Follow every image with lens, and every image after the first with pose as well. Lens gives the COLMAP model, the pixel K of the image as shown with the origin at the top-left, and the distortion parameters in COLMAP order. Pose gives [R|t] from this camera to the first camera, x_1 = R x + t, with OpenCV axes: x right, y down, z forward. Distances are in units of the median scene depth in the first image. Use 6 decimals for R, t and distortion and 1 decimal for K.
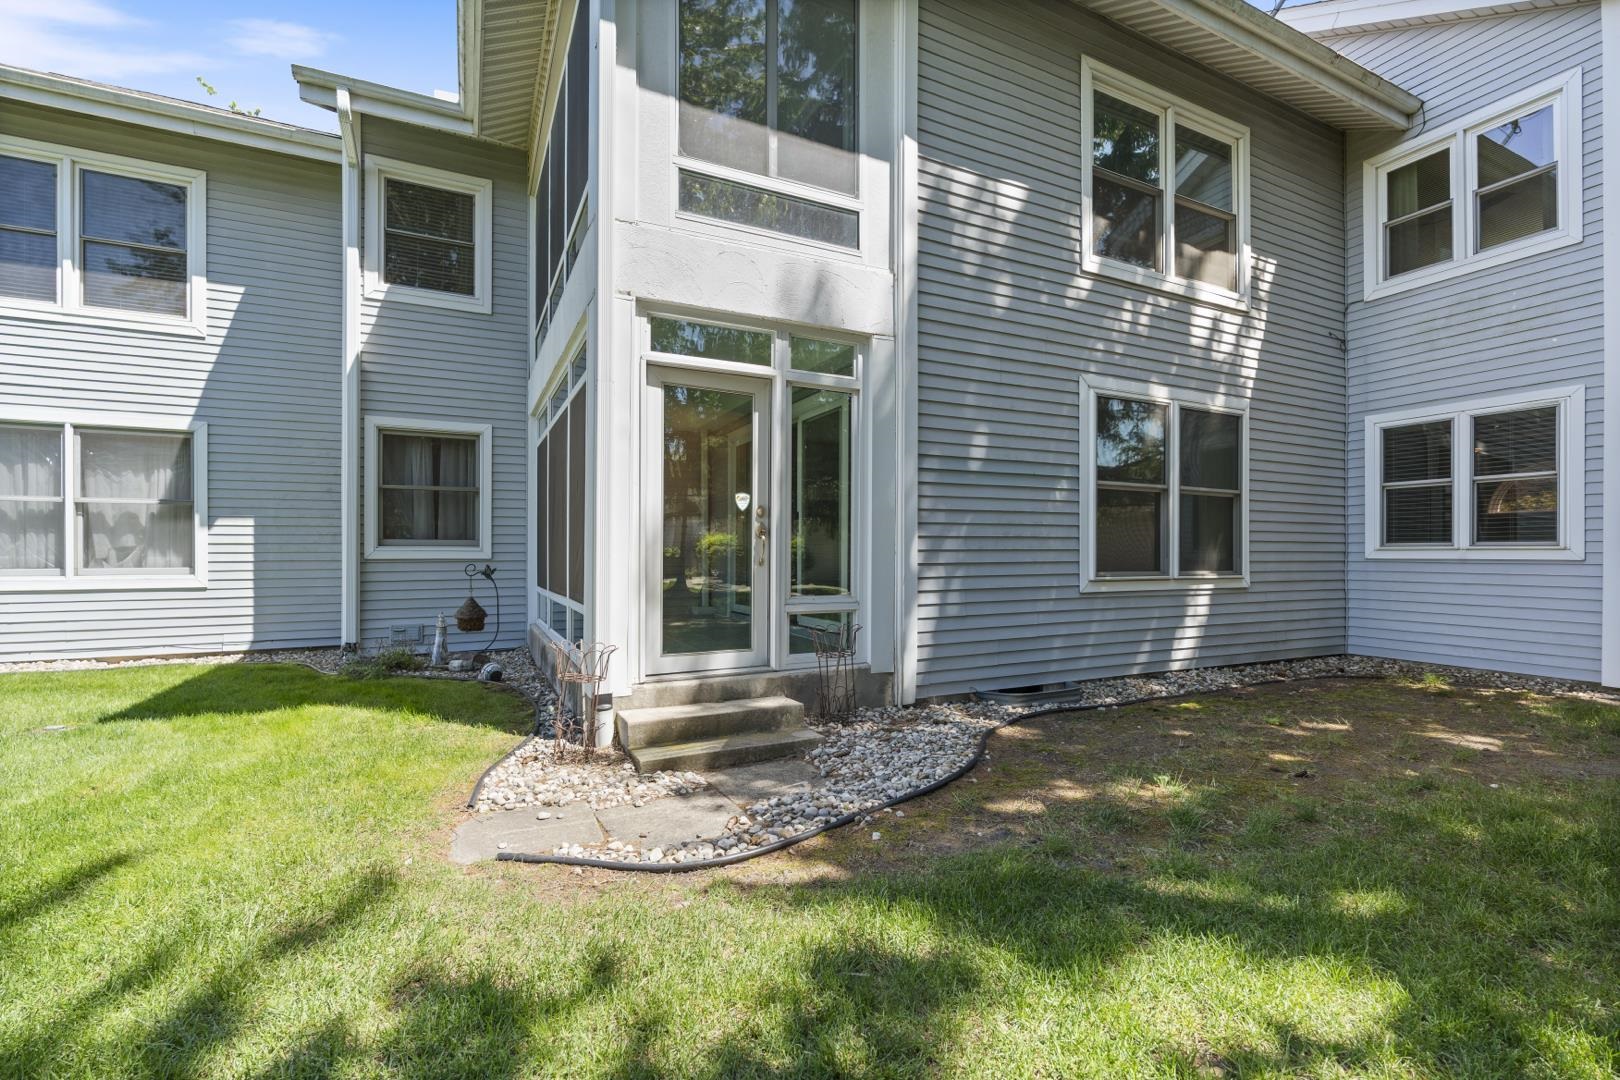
lens RADIAL K [[710.0, 0, 803.9], [0, 710.0, 547.2], [0, 0, 1]] dist [-0.010796, 0.003677]
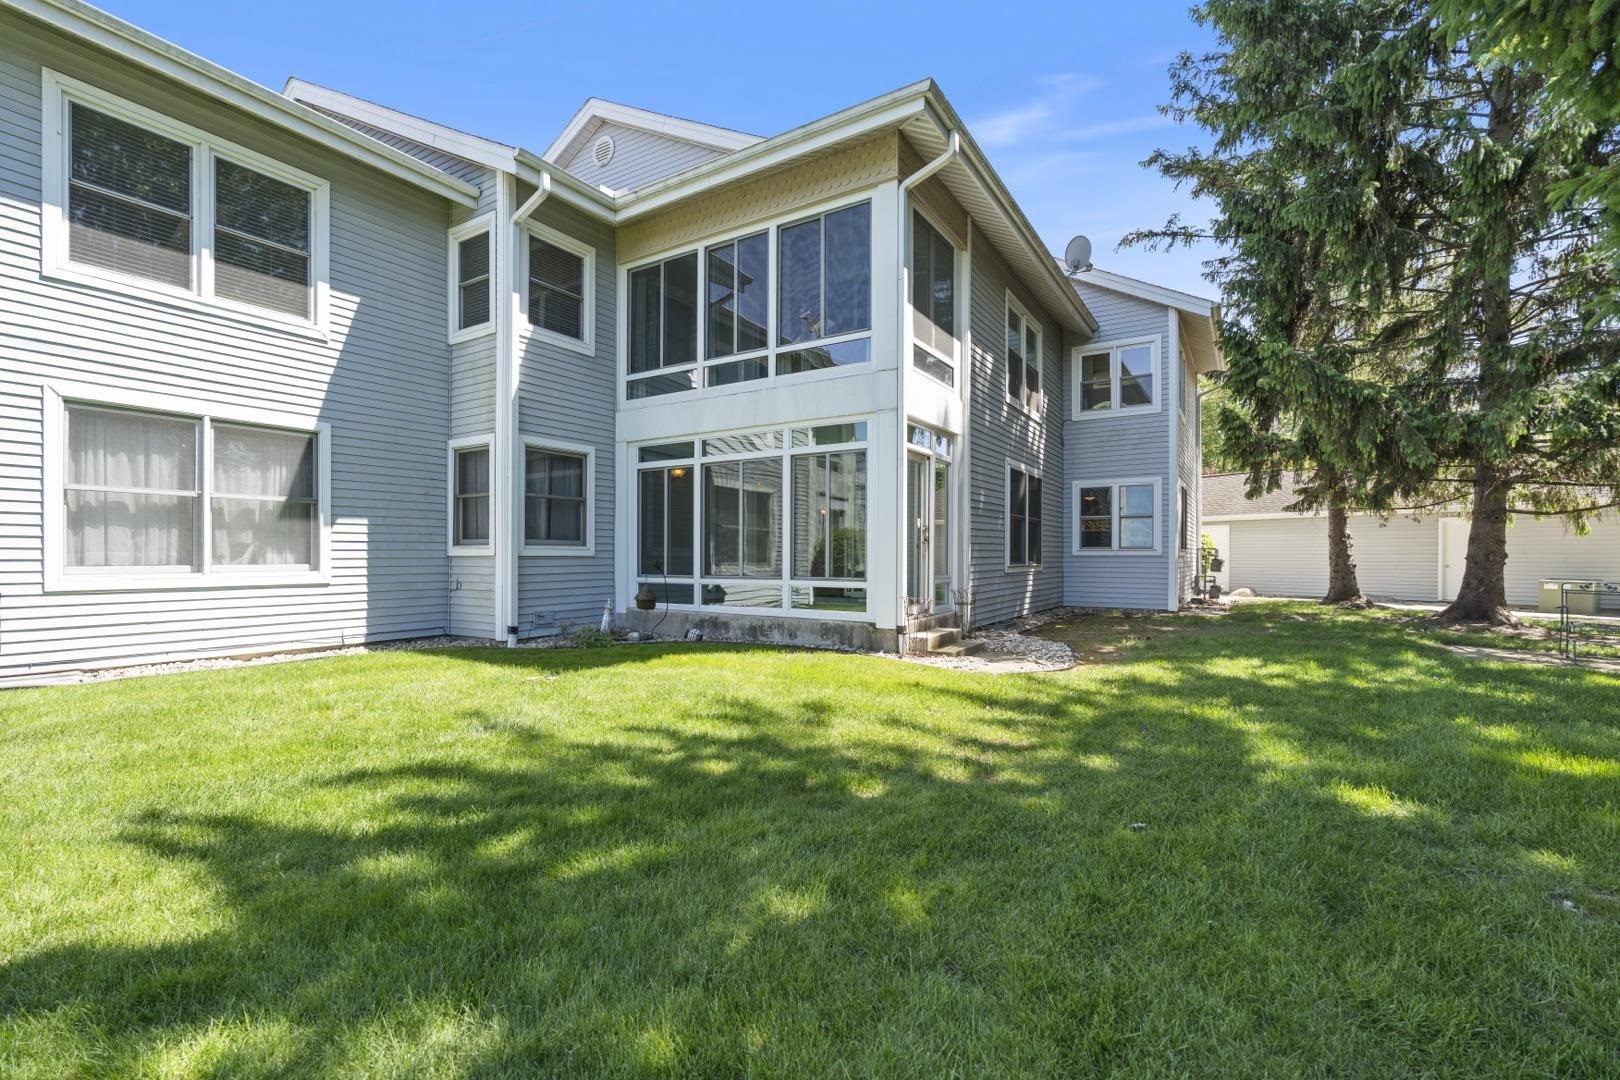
lens RADIAL K [[710.0, 0, 816.4], [0, 710.0, 545.6], [0, 0, 1]] dist [-0.010796, 0.003677]
pose [[0.849272, 0.007470, 0.527903, -0.817942], [-0.005341, 0.999970, -0.005556, 0.003477], [-0.527929, 0.001899, 0.849286, -0.266464]]
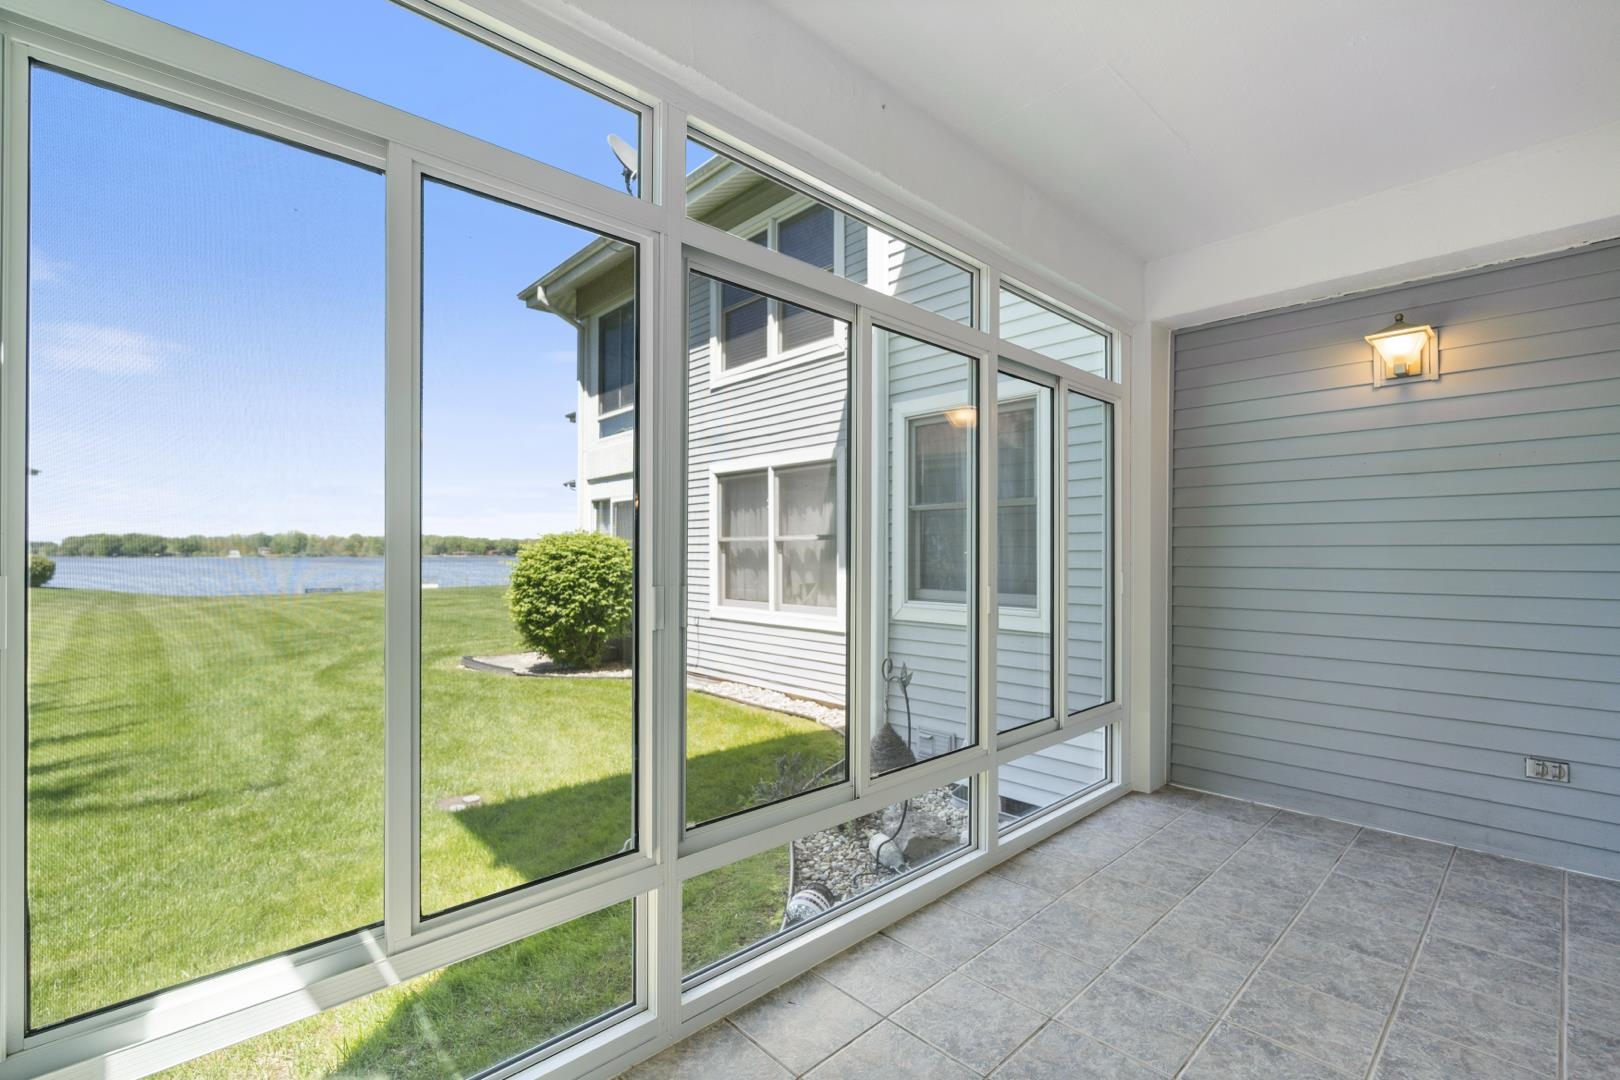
lens RADIAL K [[710.0, 0, 806.6], [0, 710.0, 554.5], [0, 0, 1]] dist [-0.010796, 0.003677]
pose [[0.285212, 0.002651, -0.958461, 0.002783], [0.010187, 0.999931, 0.005797, -0.048139], [0.958410, -0.011417, 0.285166, 0.723154]]
